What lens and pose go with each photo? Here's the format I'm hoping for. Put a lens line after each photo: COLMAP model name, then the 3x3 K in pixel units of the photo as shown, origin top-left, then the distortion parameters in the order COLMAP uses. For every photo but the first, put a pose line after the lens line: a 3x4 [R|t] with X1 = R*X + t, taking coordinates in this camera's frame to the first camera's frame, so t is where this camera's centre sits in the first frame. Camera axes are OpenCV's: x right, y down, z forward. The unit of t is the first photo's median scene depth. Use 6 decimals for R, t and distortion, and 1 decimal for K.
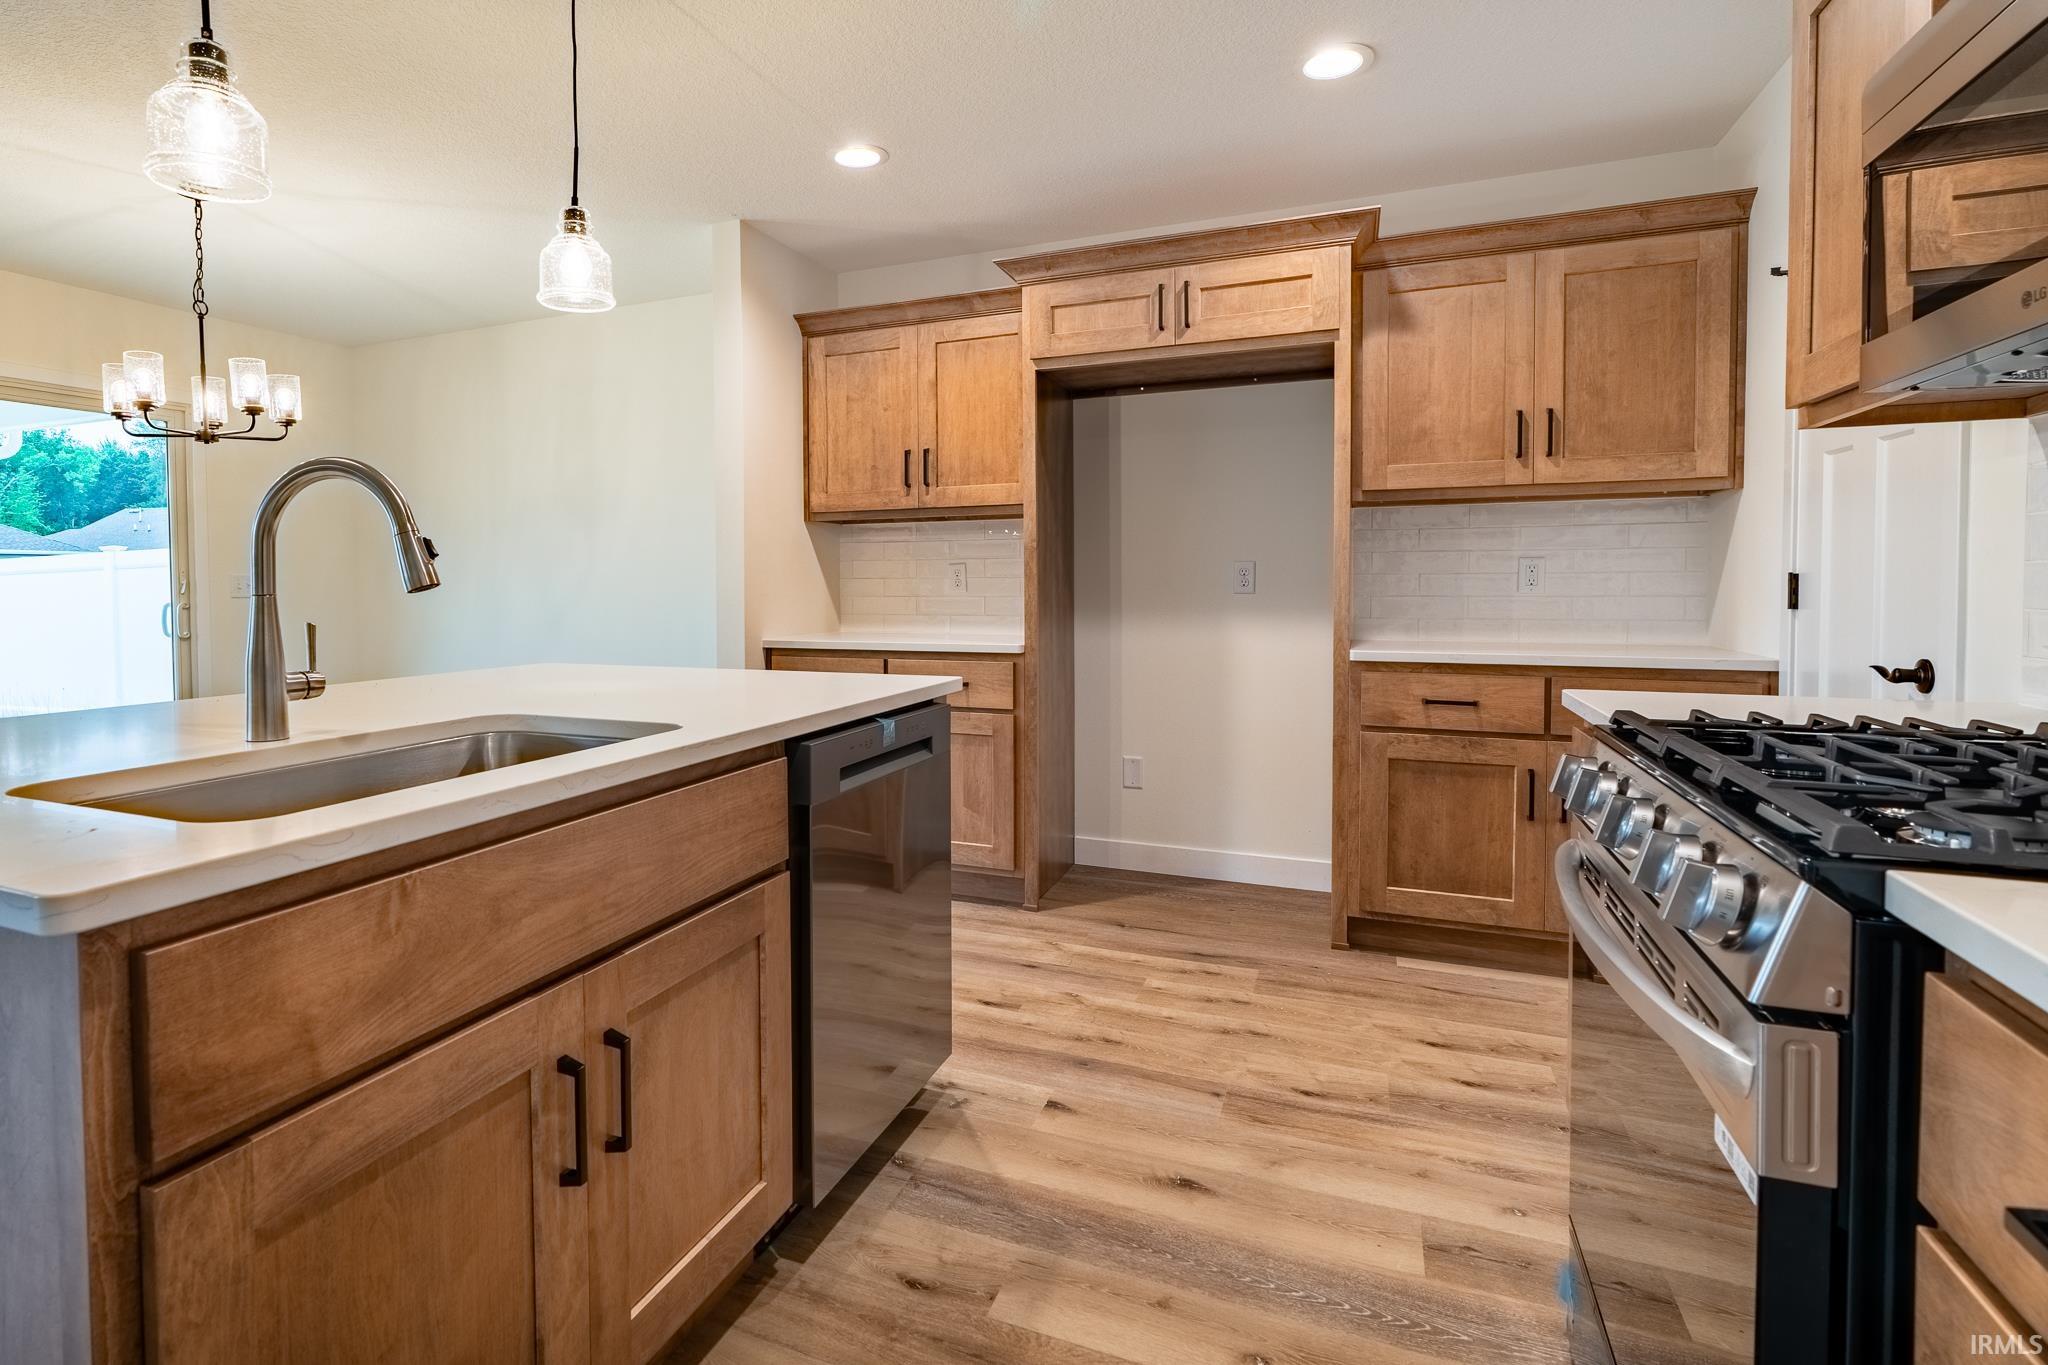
lens RADIAL K [[1024.2, 0, 902.8], [0, 1024.2, 610.3], [0, 0, 1]] dist [-0.003198, 0.000346]
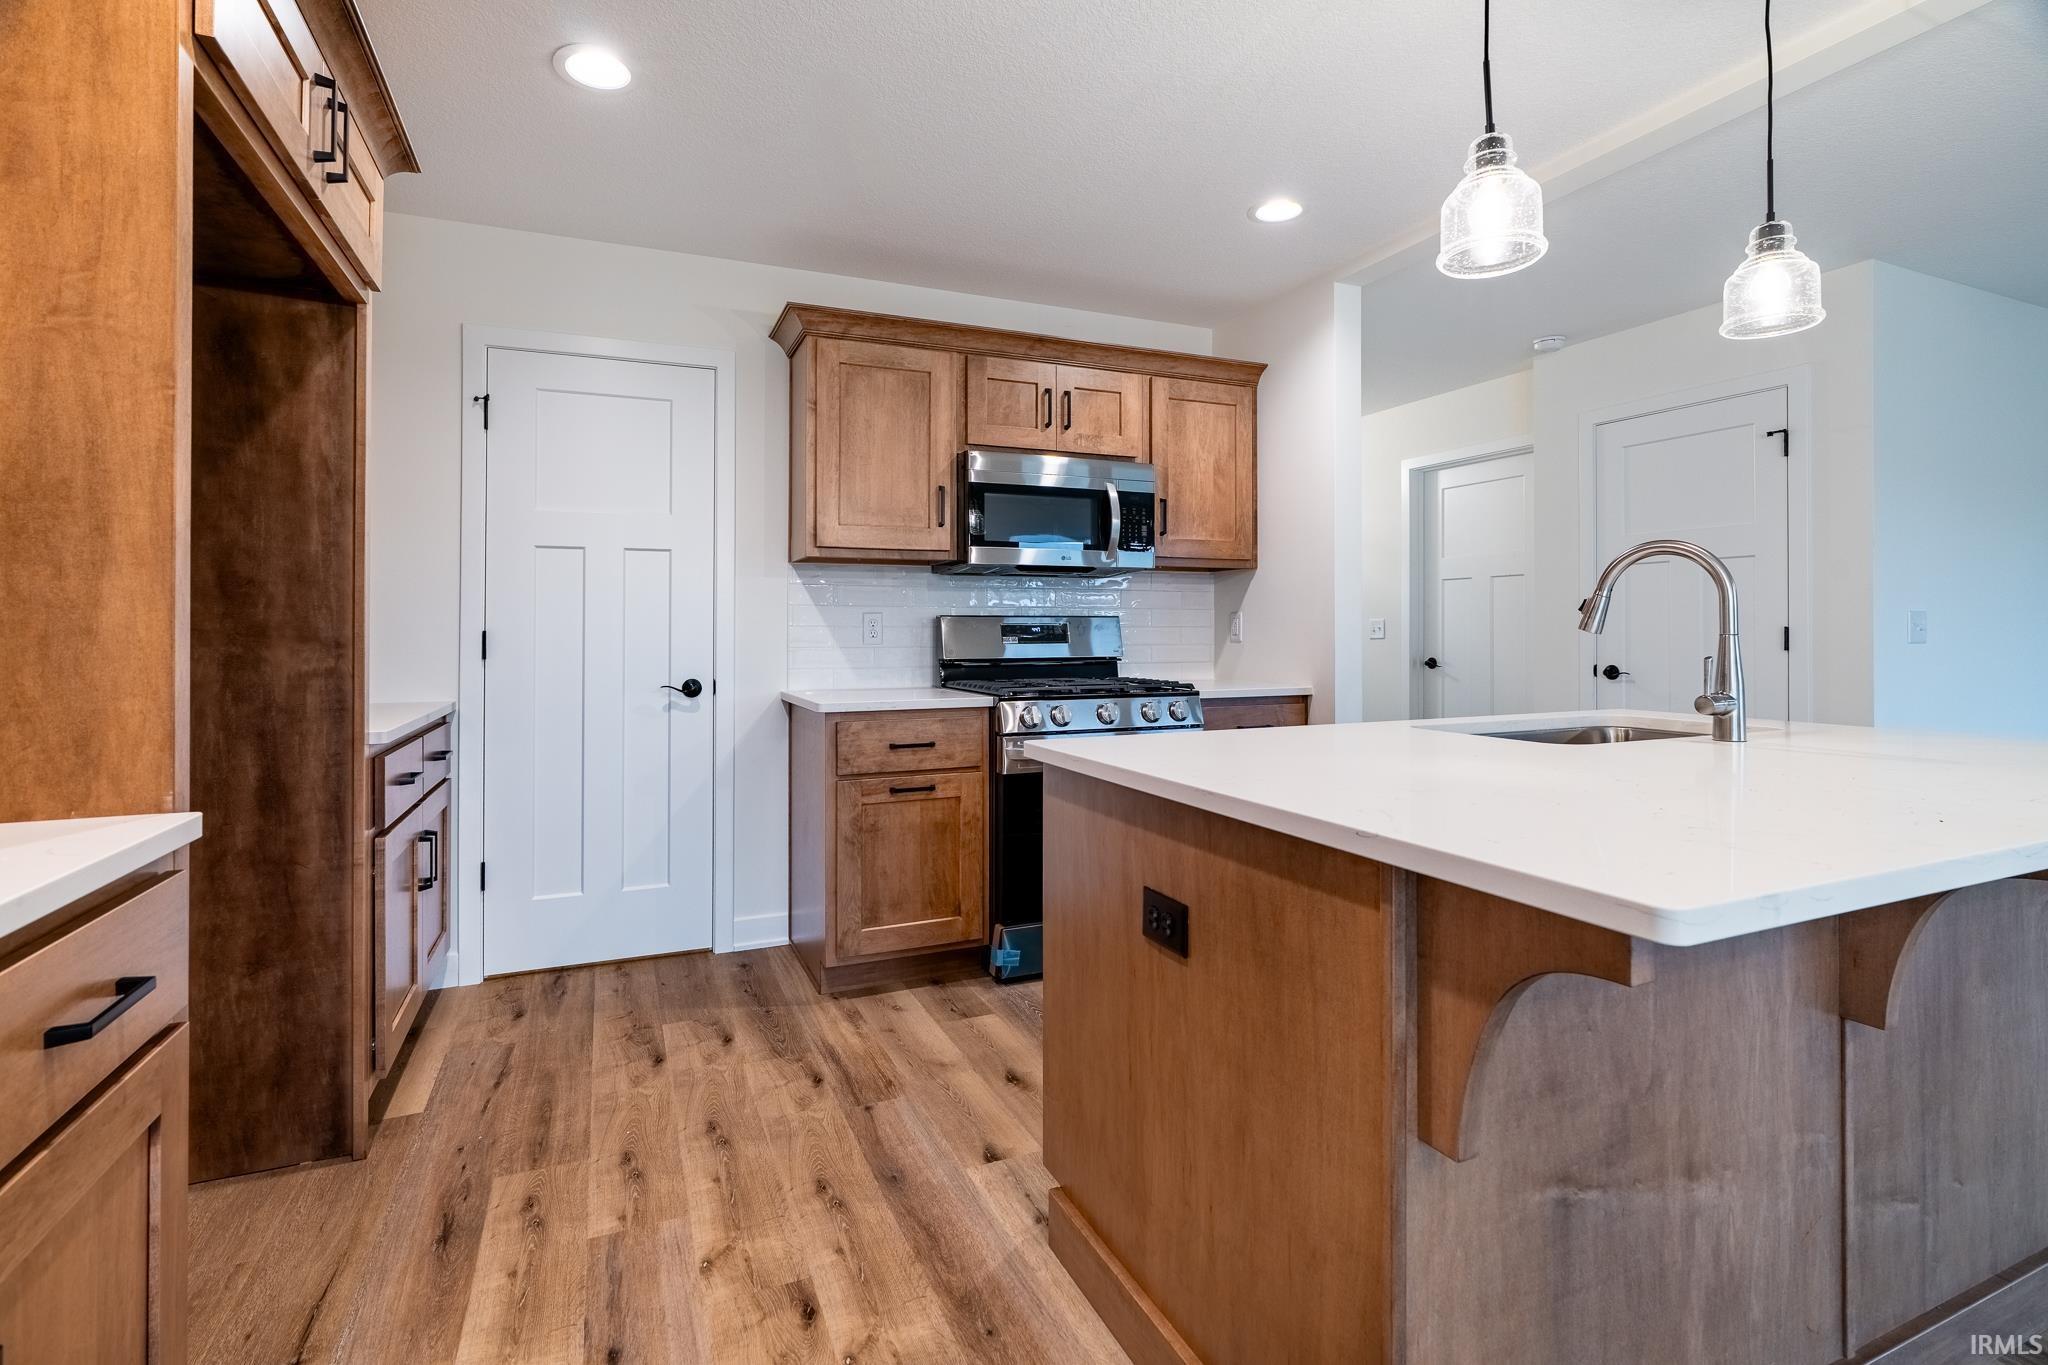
lens RADIAL K [[946.3, 0, 1011.3], [0, 946.3, 625.5], [0, 0, 1]] dist [-0.009169, 0.000903]
pose [[-0.736180, 0.012916, 0.676662, -0.363270], [0.026873, 0.999587, 0.010157, -0.031869], [-0.676252, 0.025661, -0.736224, 1.209635]]
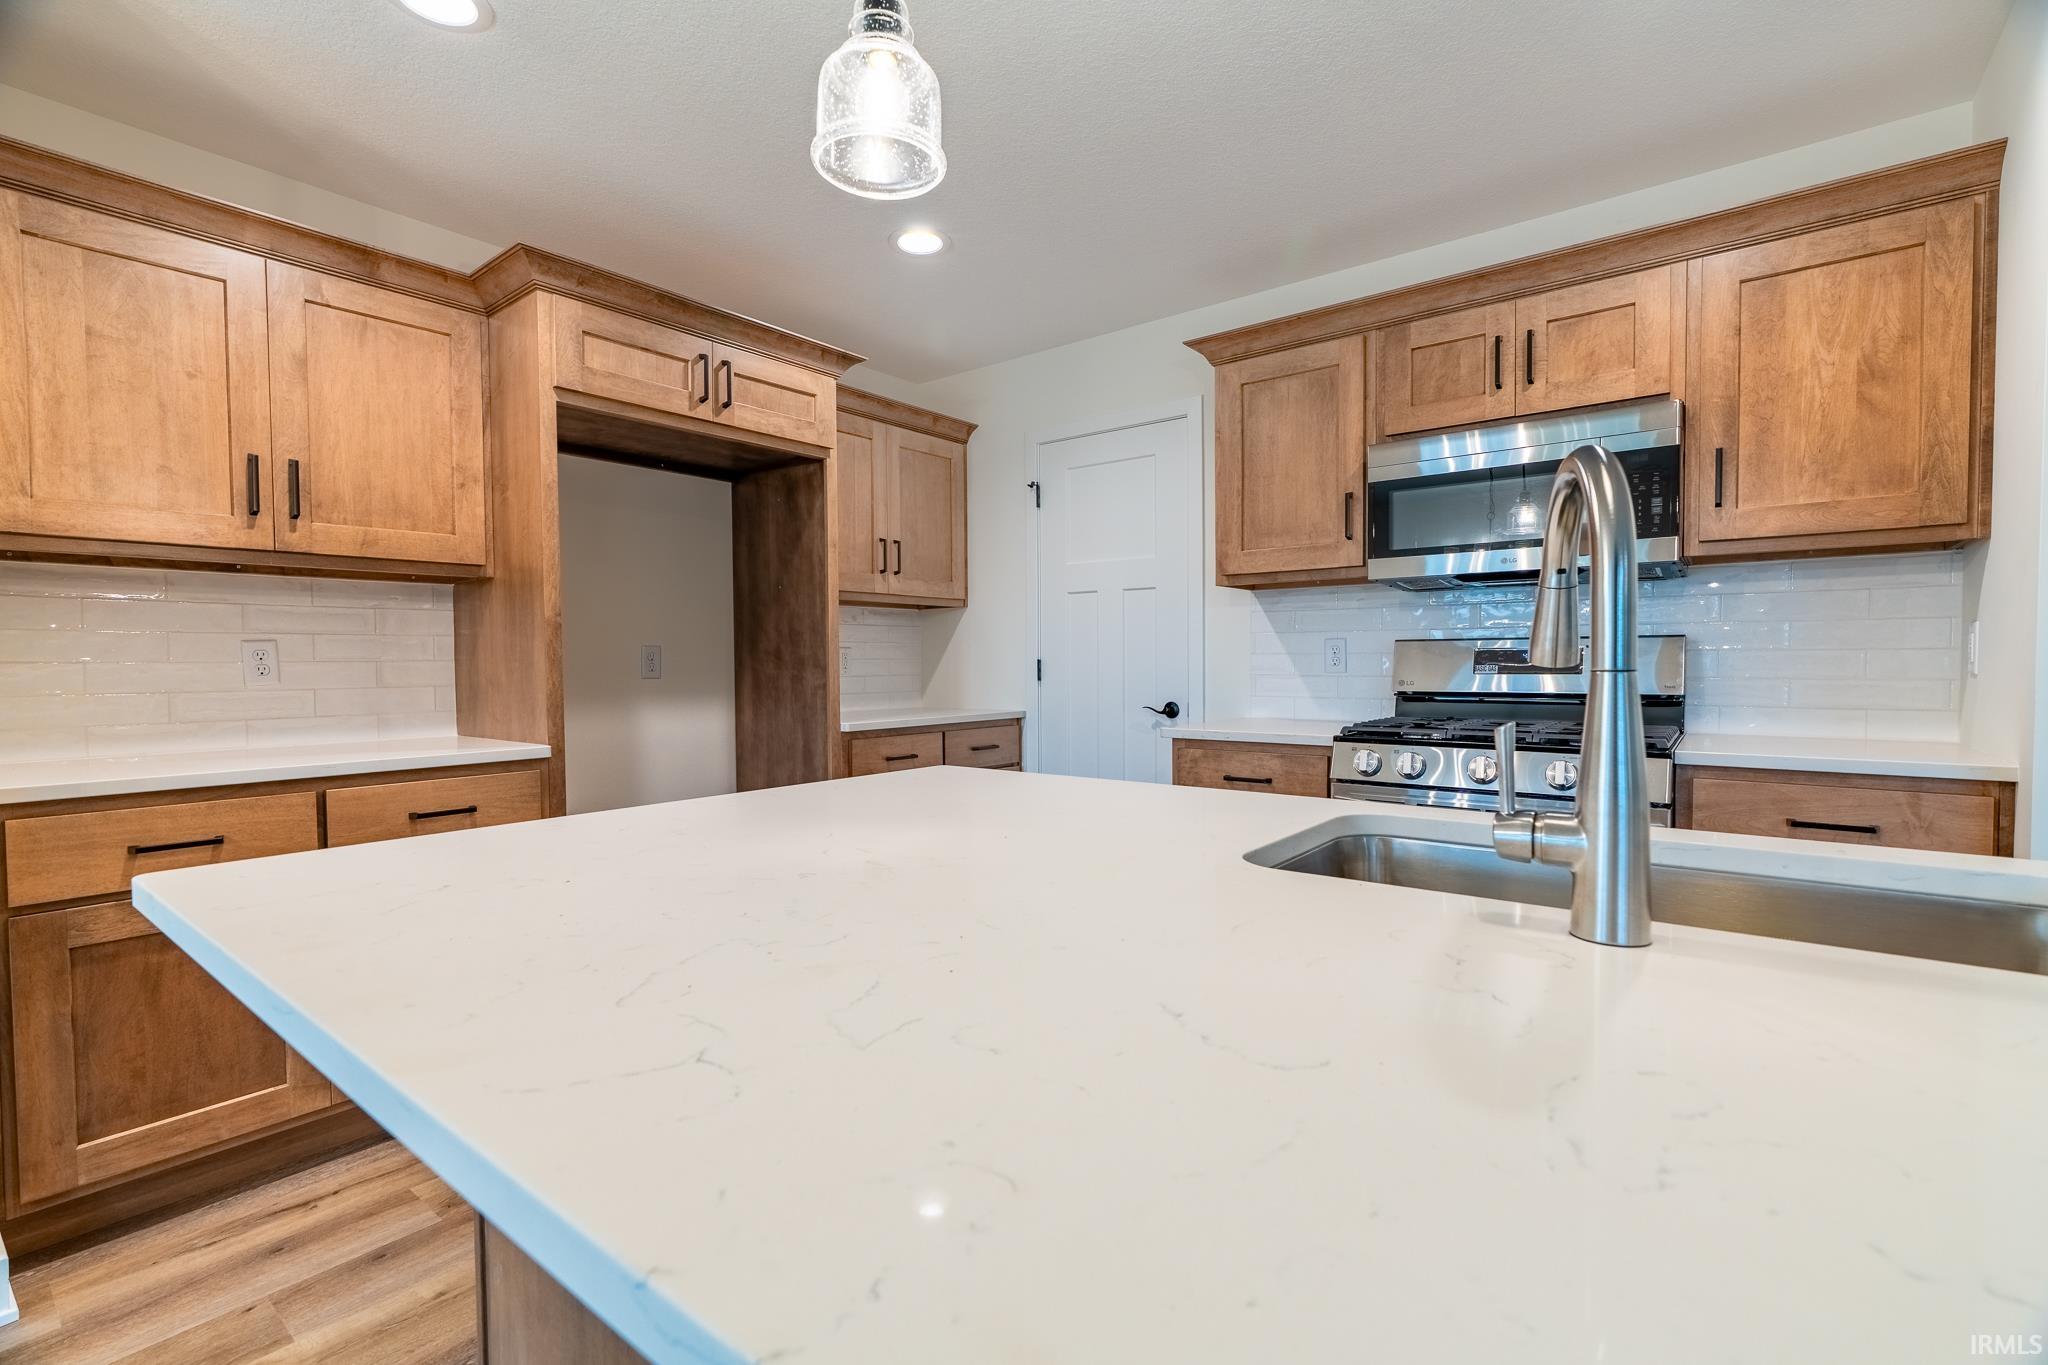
lens RADIAL K [[916.4, 0, 1018.7], [0, 916.4, 692.9], [0, 0, 1]] dist [-0.008935, 0.000477]
pose [[0.242125, -0.028509, 0.969826, -0.549079], [0.032539, 0.999245, 0.021250, -0.012244], [-0.969699, 0.026412, 0.242869, 0.553402]]
